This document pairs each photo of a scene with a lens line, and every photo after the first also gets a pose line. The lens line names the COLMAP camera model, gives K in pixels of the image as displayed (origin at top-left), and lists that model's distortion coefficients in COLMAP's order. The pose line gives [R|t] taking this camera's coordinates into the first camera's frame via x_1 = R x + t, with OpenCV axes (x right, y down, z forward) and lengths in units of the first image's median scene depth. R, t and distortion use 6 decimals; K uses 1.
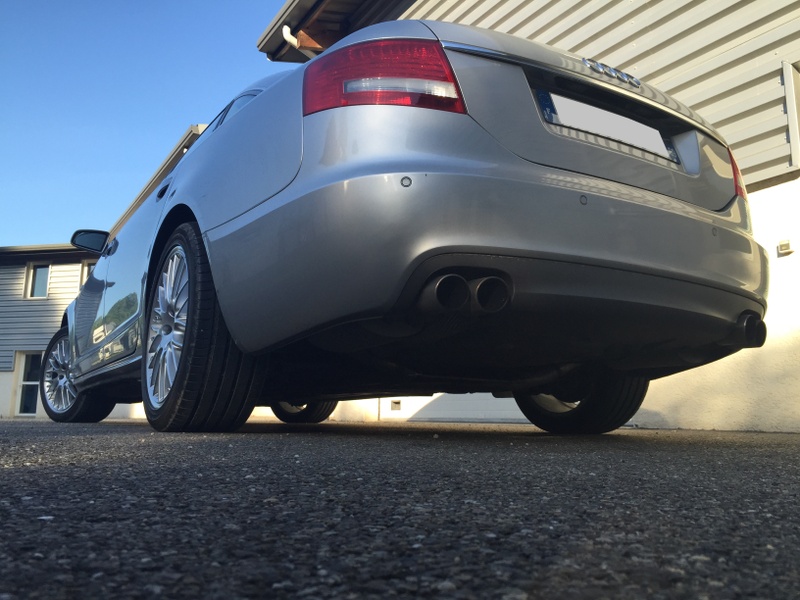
lens RADIAL K [[689.5, 0, 399.9], [0, 689.5, 300.2], [0, 0, 1]] dist [0.071389, -0.099917]
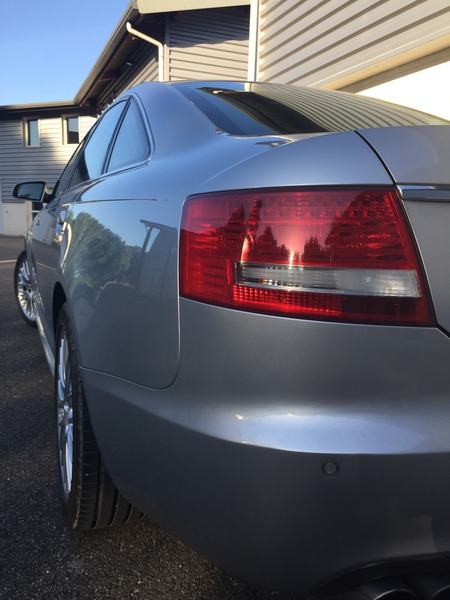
lens RADIAL K [[517.1, 0, 226.2], [0, 517.1, 300.4], [0, 0, 1]] dist [0.071389, -0.099917]
pose [[0.987768, 0.029228, -0.153167, -0.005649], [0.021359, 0.947655, 0.318582, -0.156693], [0.154461, -0.317957, 0.935439, 0.195168]]
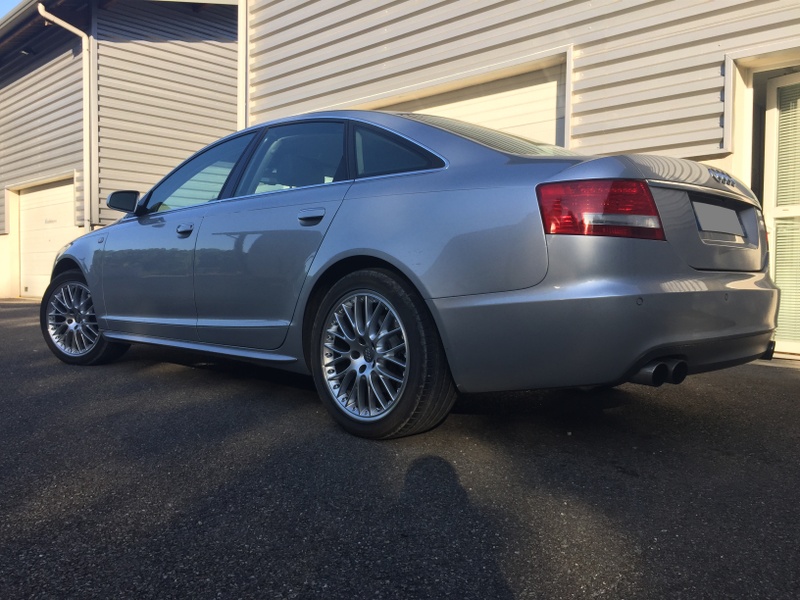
lens RADIAL K [[689.5, 0, 398.7], [0, 689.5, 298.3], [0, 0, 1]] dist [0.071389, -0.099917]
pose [[0.969164, -0.013997, 0.246018, -0.270189], [-0.038155, 0.977820, 0.205942, -0.149853], [-0.243444, -0.208978, 0.947134, -0.072282]]
